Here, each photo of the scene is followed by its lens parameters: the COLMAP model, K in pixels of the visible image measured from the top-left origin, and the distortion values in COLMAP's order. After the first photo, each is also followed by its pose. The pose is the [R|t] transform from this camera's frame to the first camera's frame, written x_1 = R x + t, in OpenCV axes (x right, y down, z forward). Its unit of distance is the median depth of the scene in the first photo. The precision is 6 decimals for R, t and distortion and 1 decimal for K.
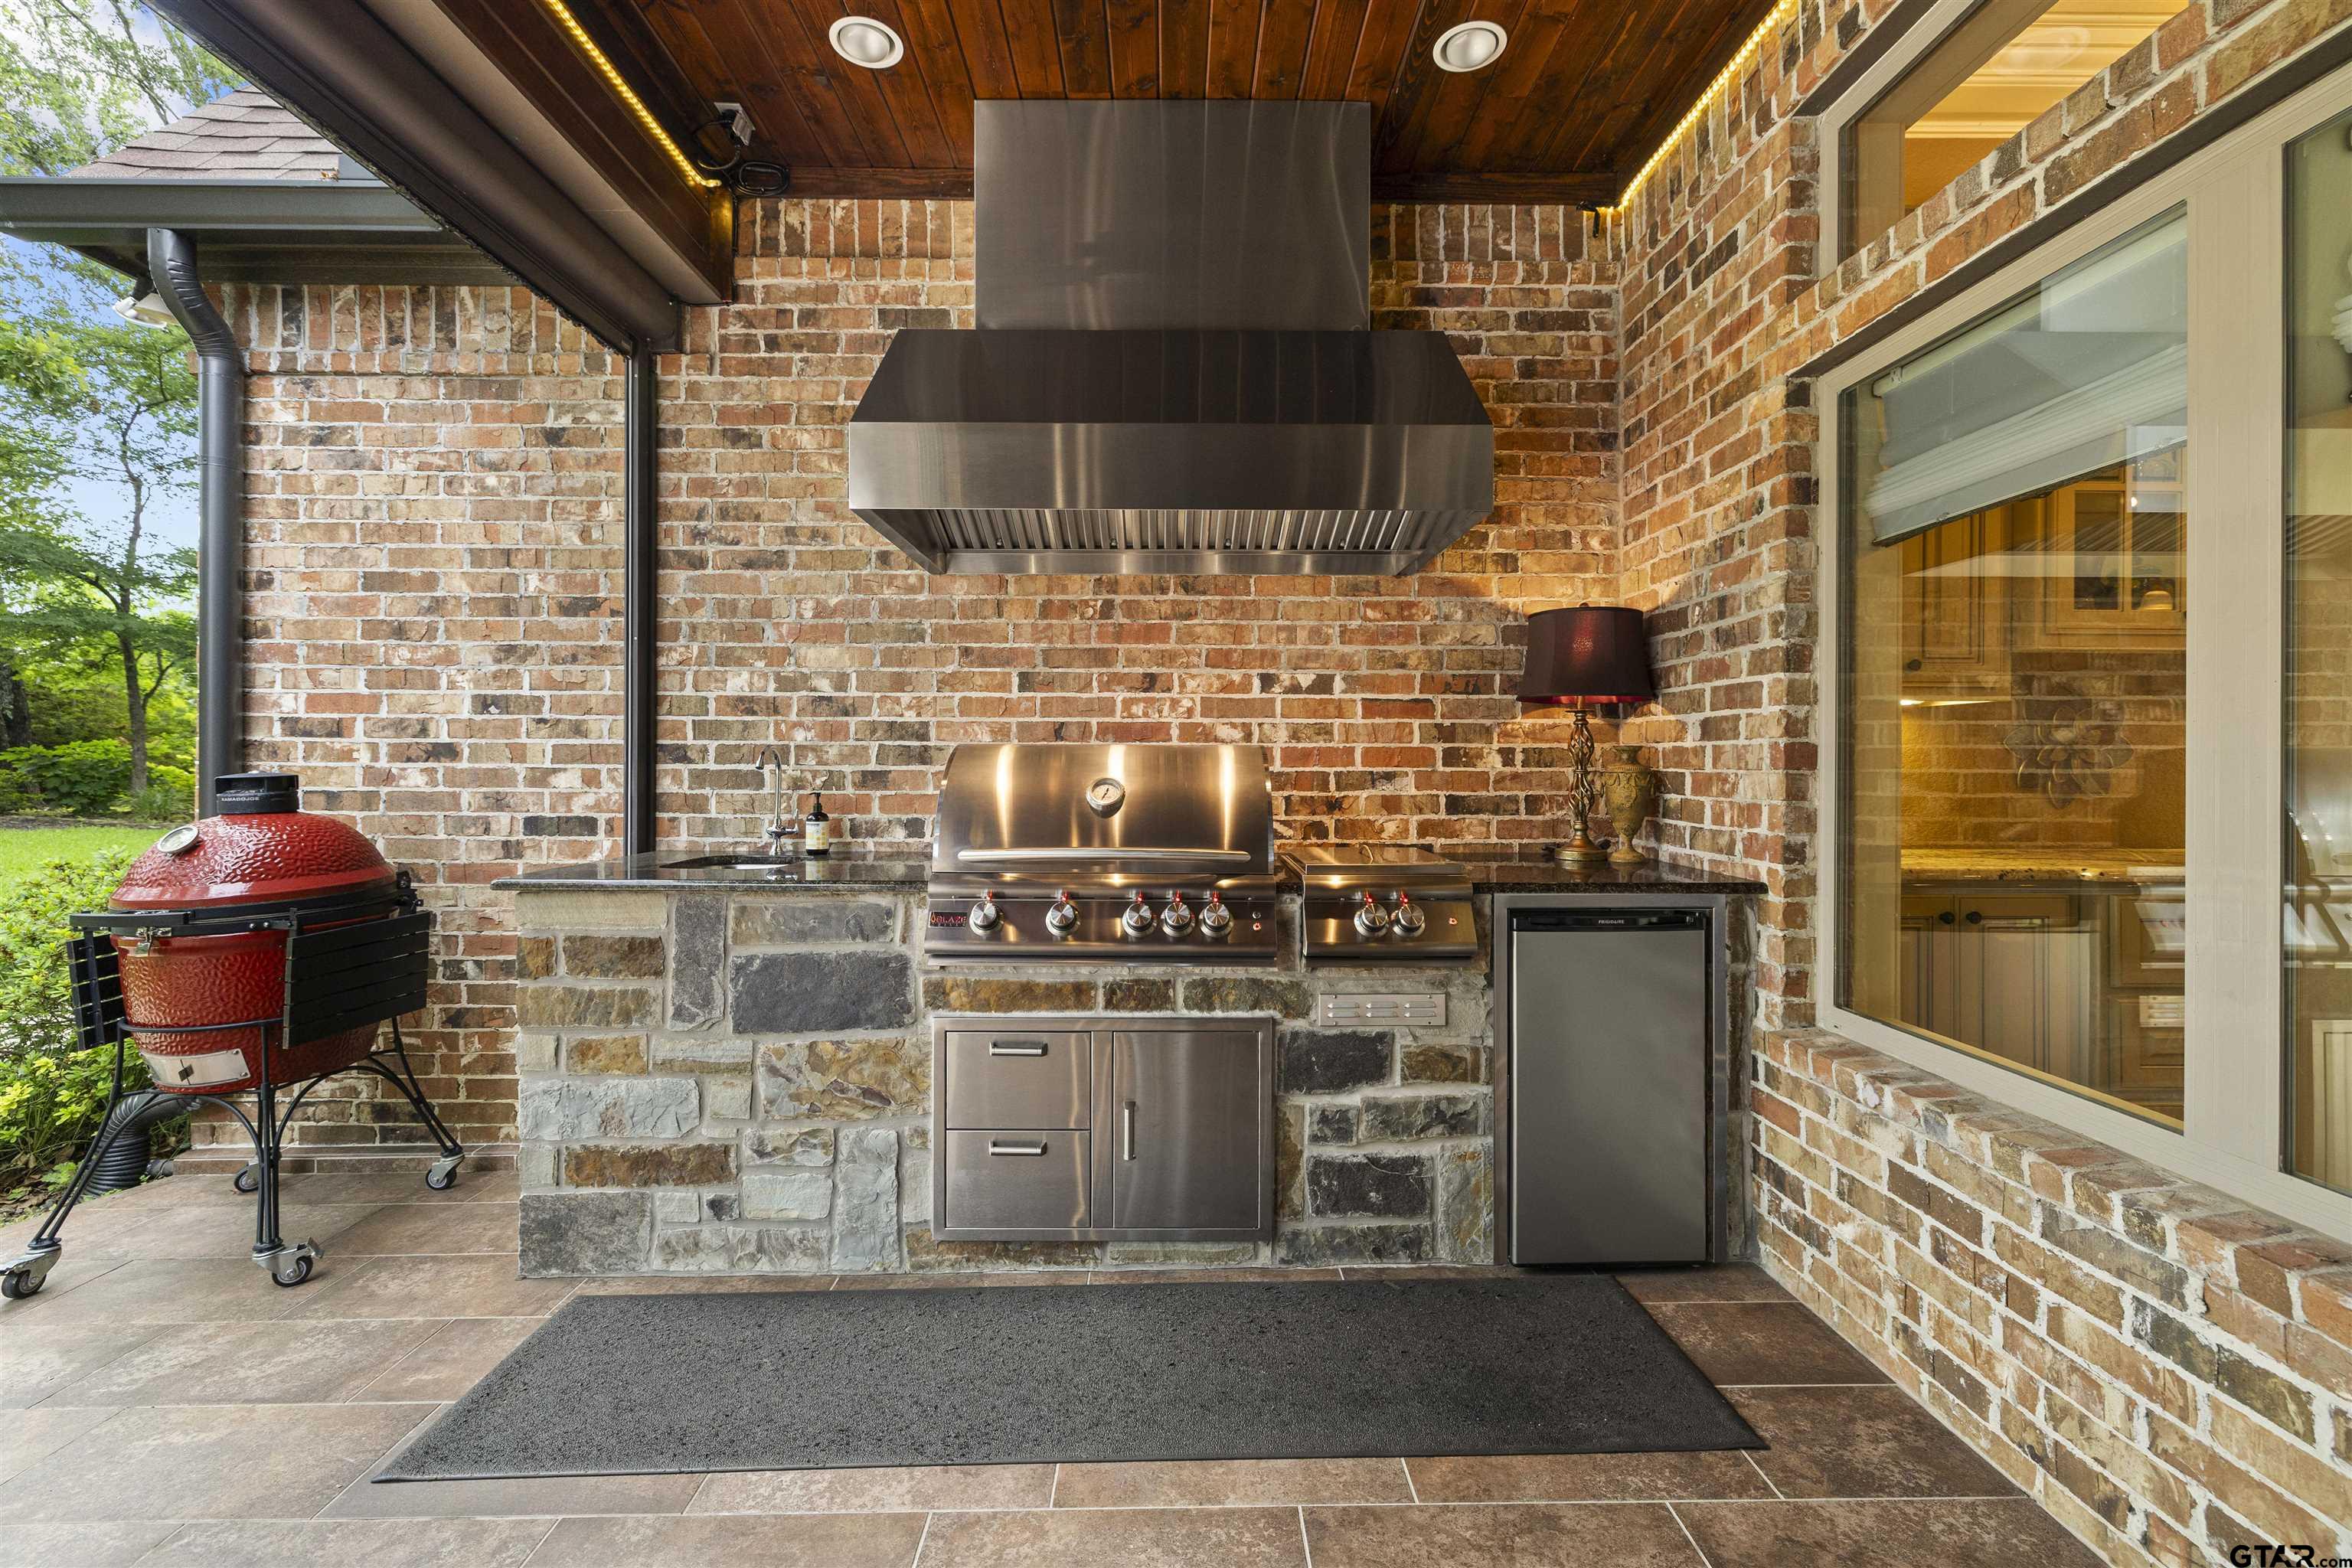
lens RADIAL K [[1006.7, 0, 1178.8], [0, 1006.7, 764.8], [0, 0, 1]] dist [0.001303, -0.000494]
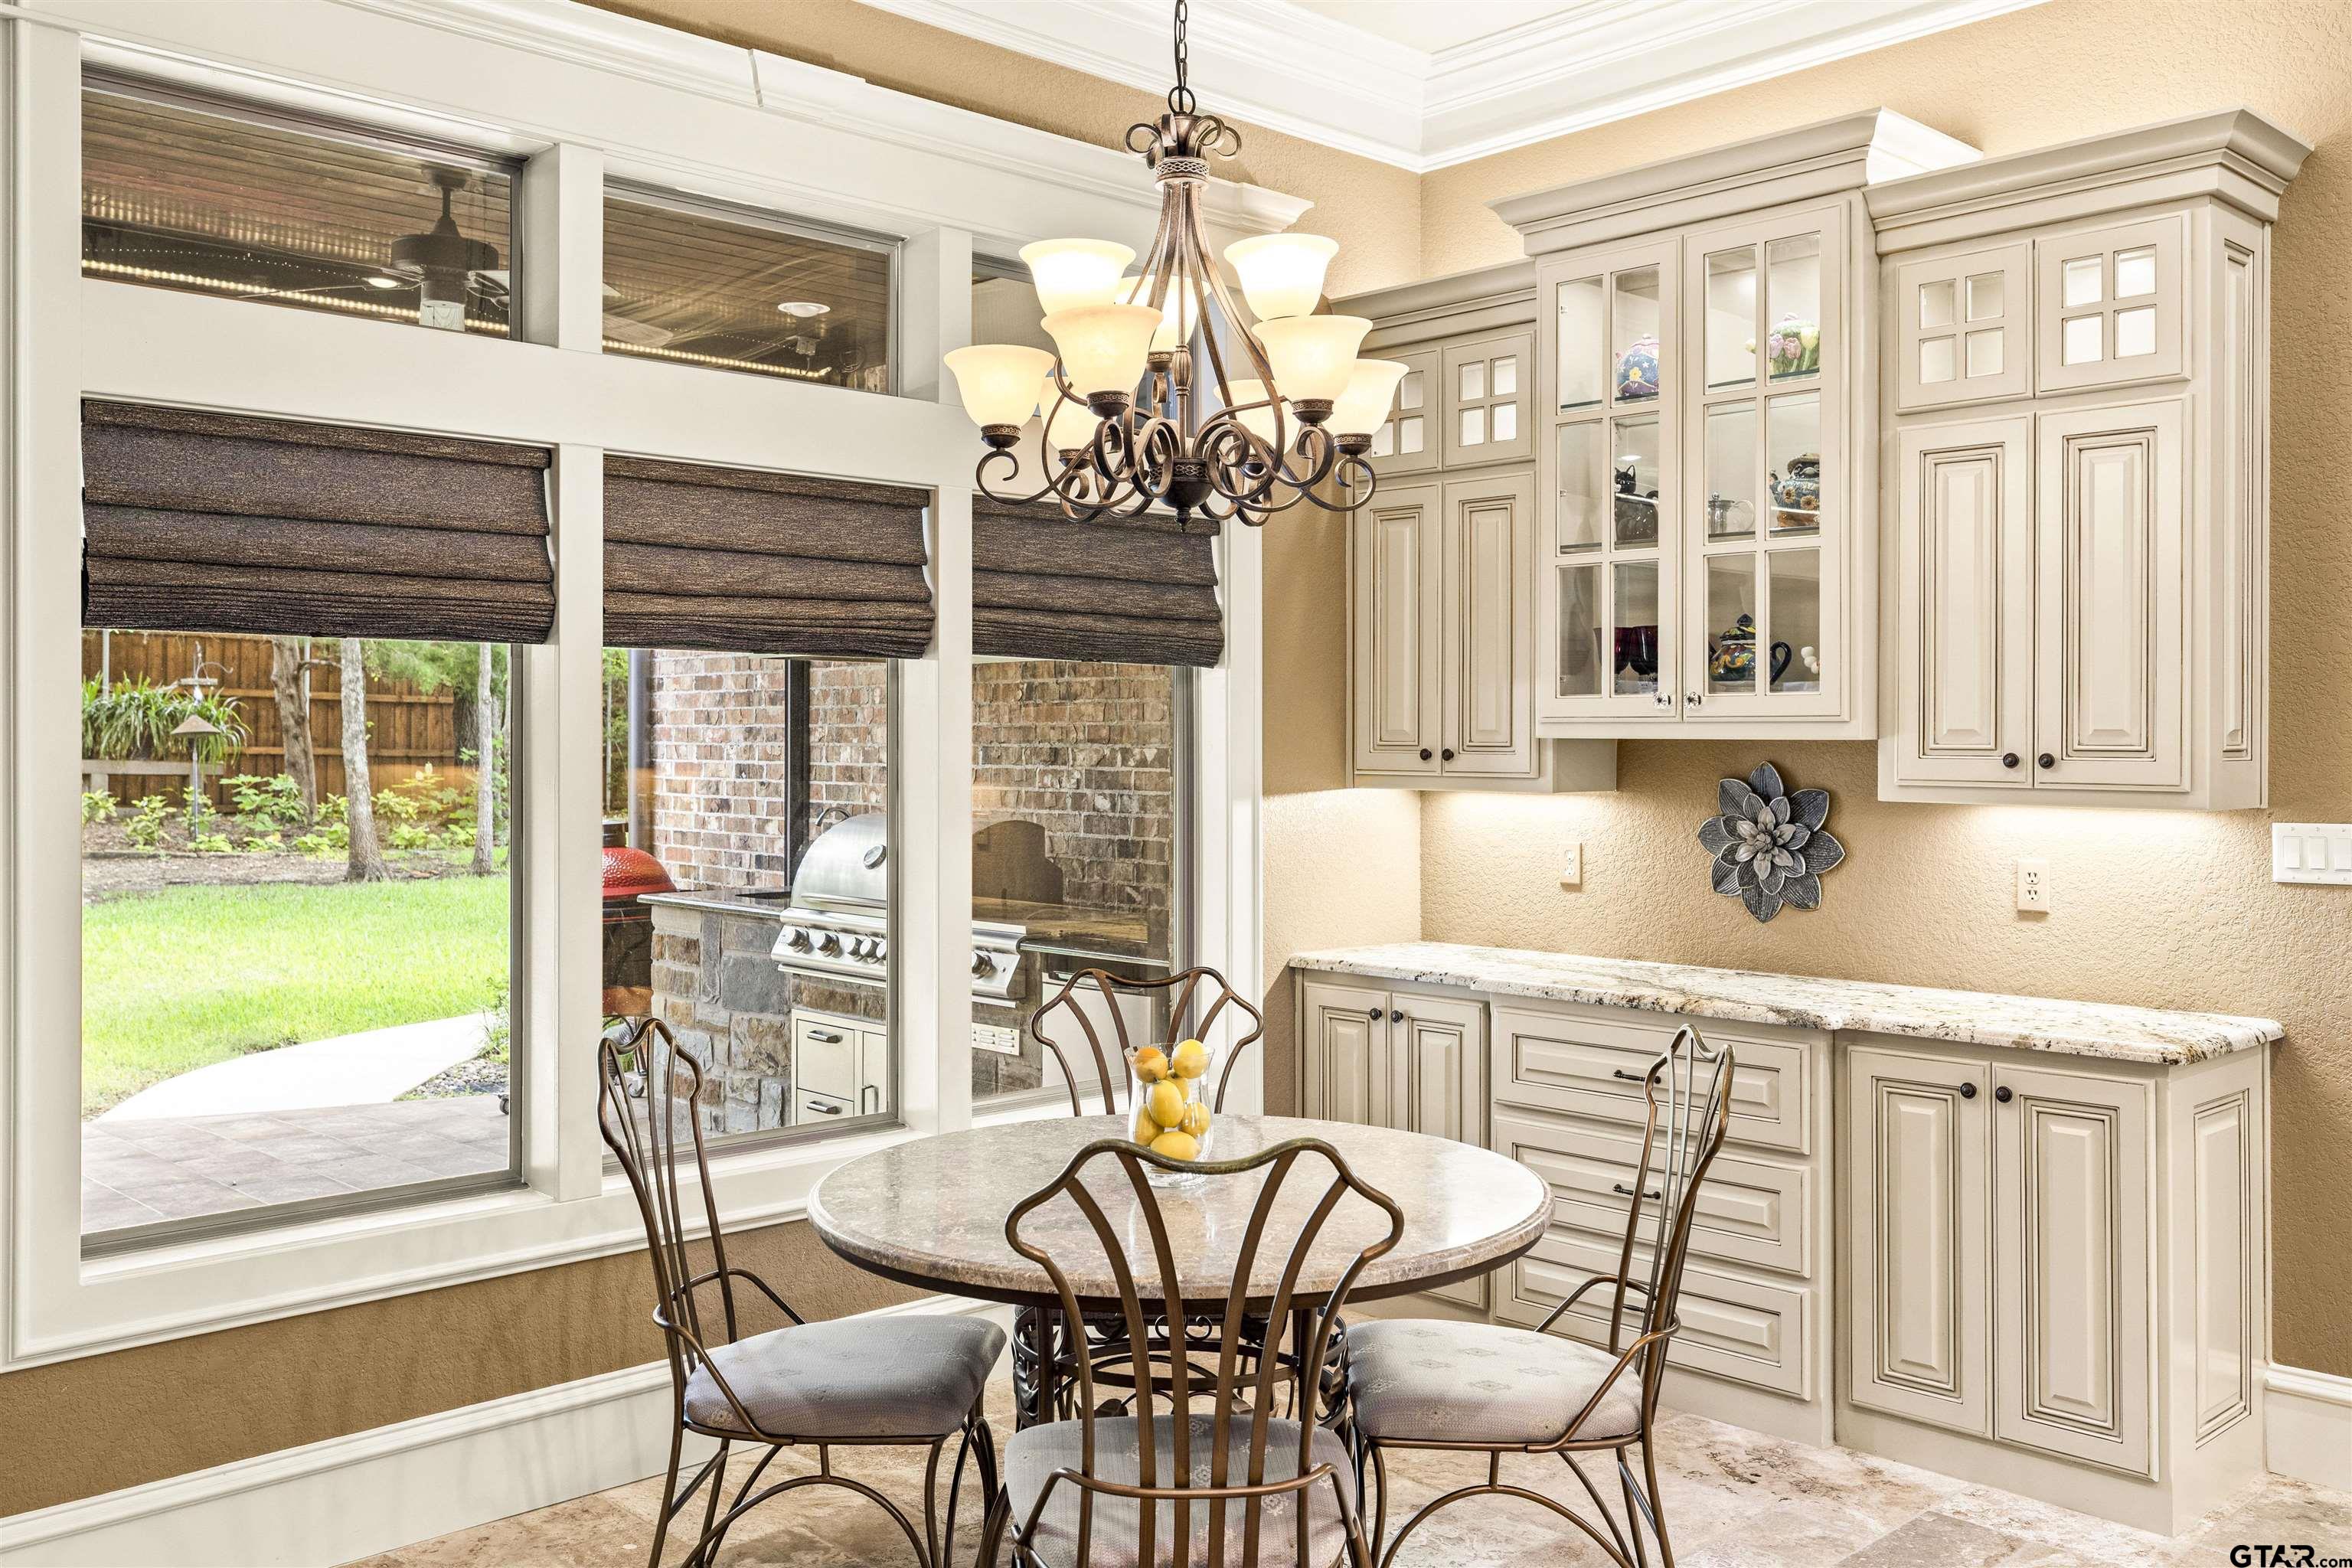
lens RADIAL K [[2000.0, 0, 1179.4], [0, 2000.0, 761.3], [0, 0, 1]] dist [0.007715, 0.001366]
pose [[0.682429, 0.005259, -0.730933, 1.696536], [0.001842, 0.999959, 0.008915, -0.096480], [0.730949, -0.007431, 0.682391, -0.412834]]
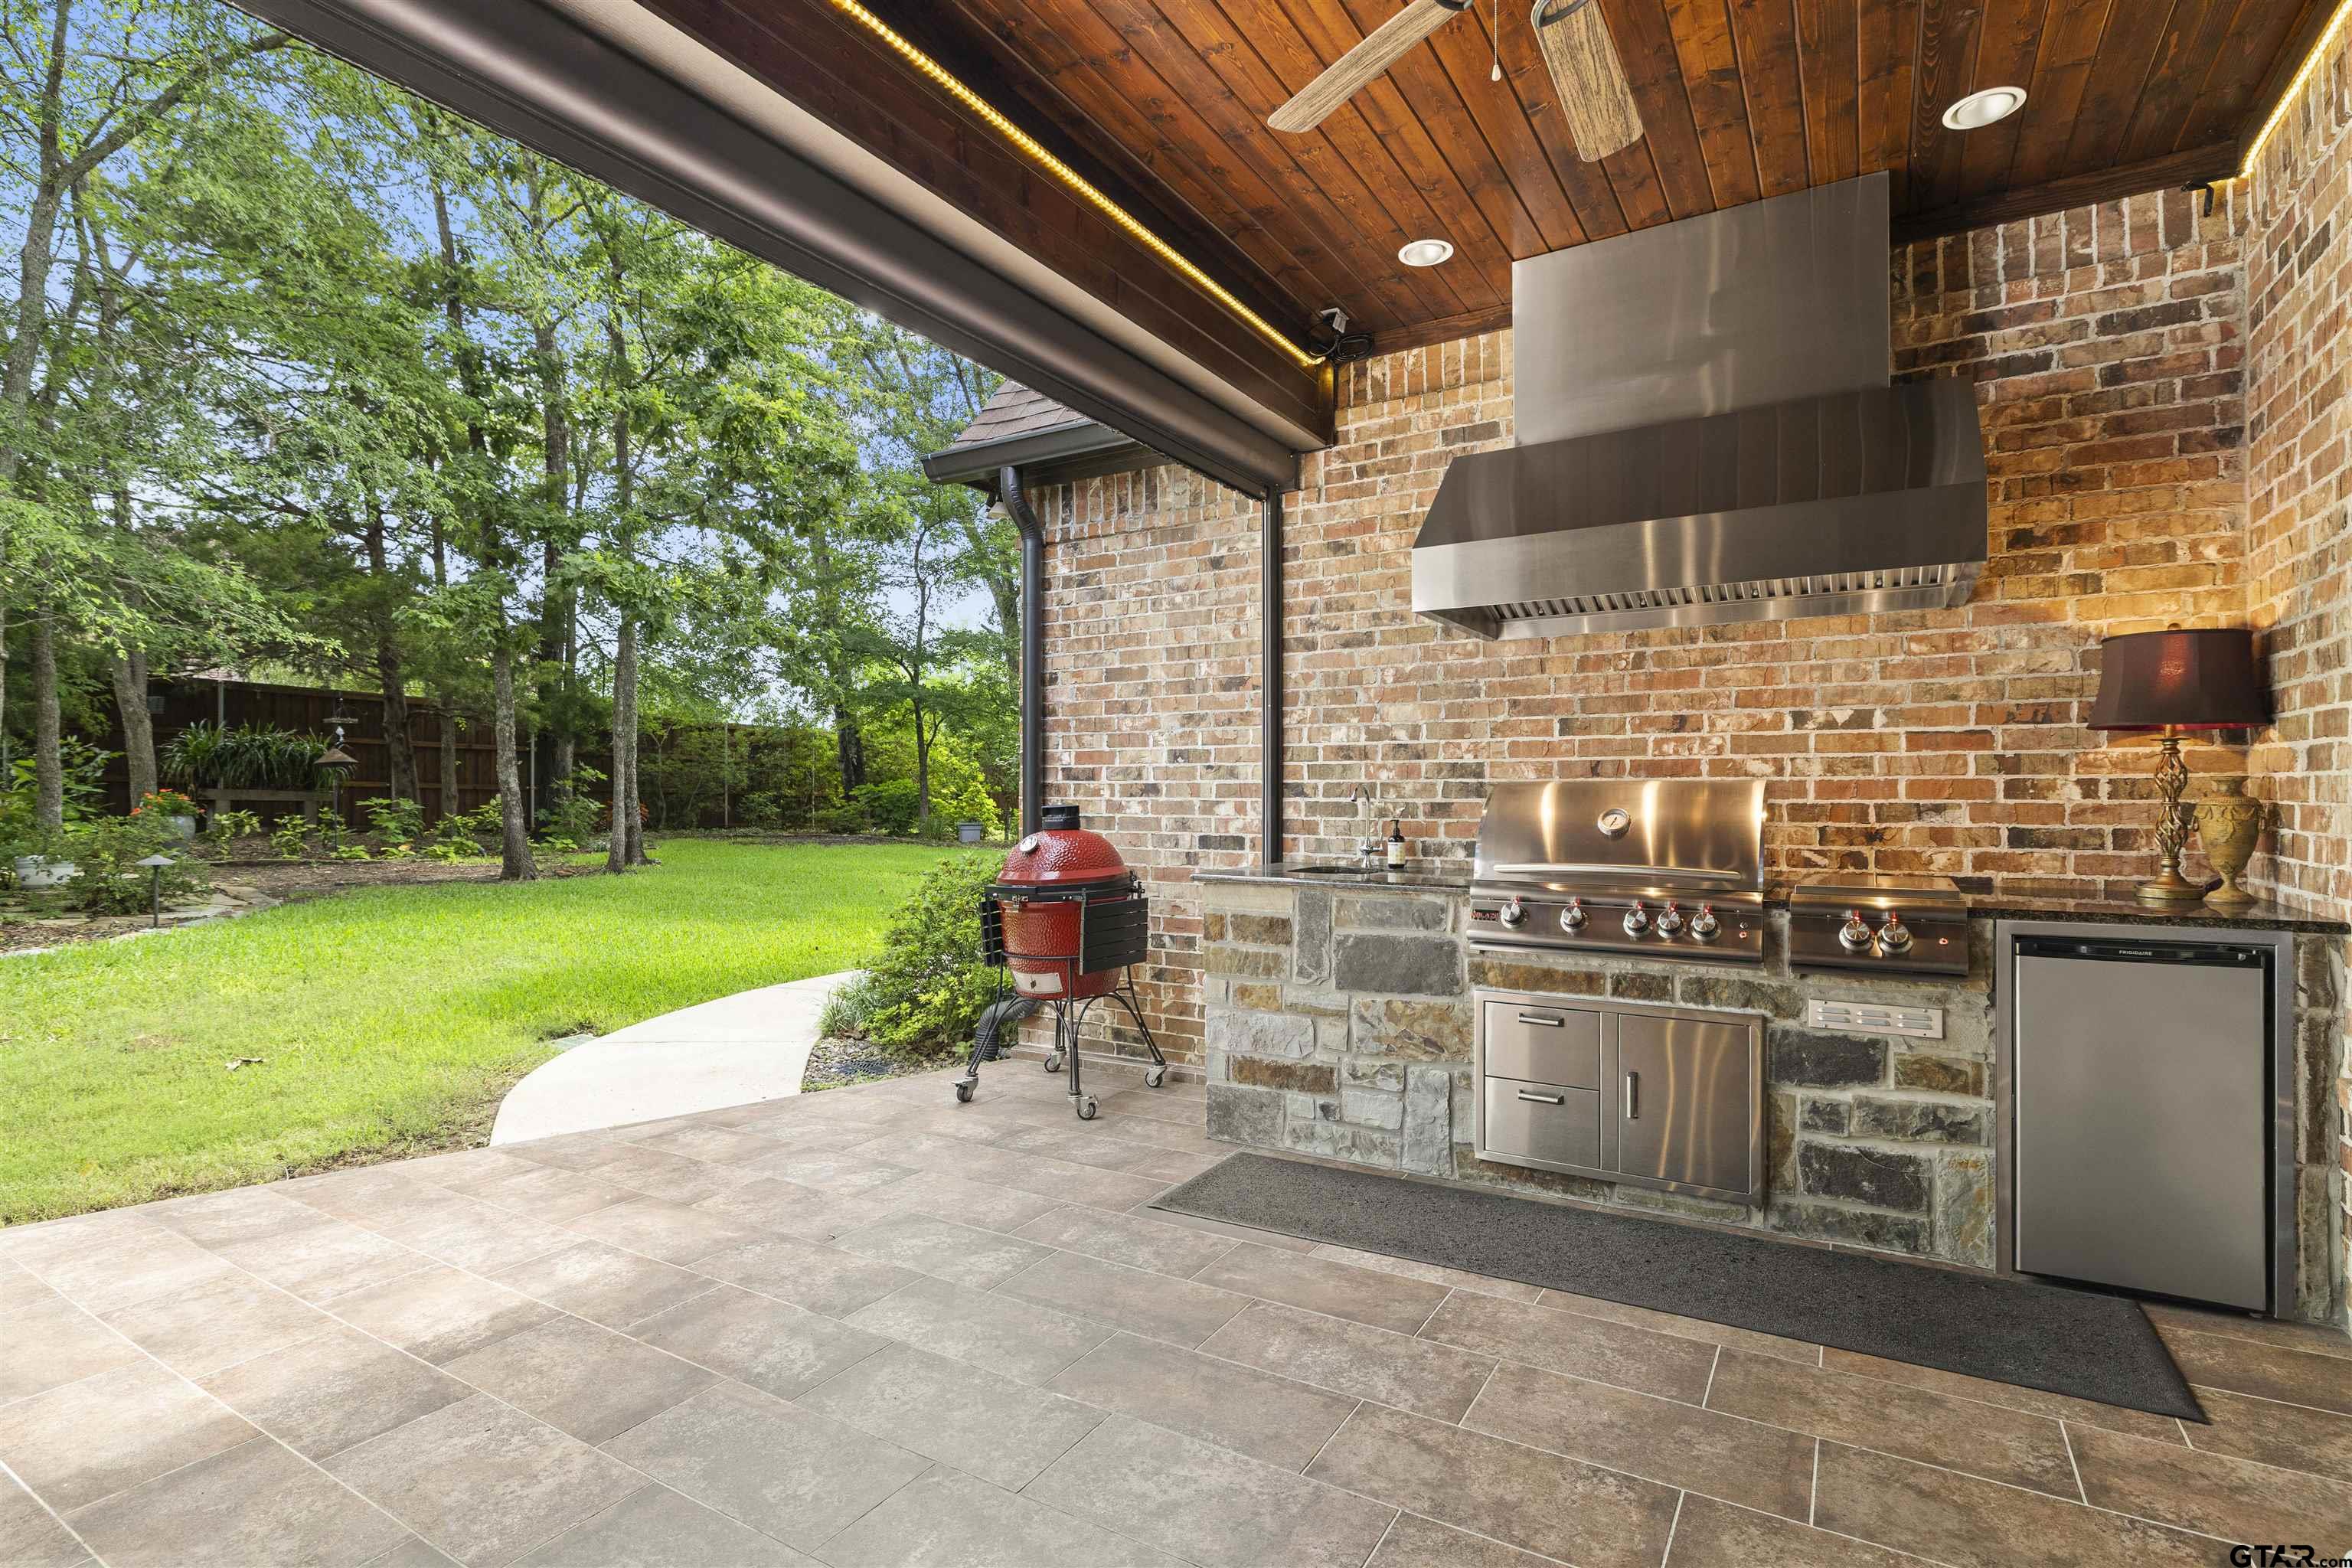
lens RADIAL K [[1135.3, 0, 1177.6], [0, 1135.3, 789.9], [0, 0, 1]] dist [-0.003623, 0.001515]
pose [[0.847815, -0.005791, -0.530261, 0.166546], [0.003559, 0.999980, -0.005231, -0.003884], [0.530280, 0.002548, 0.847819, -0.362086]]
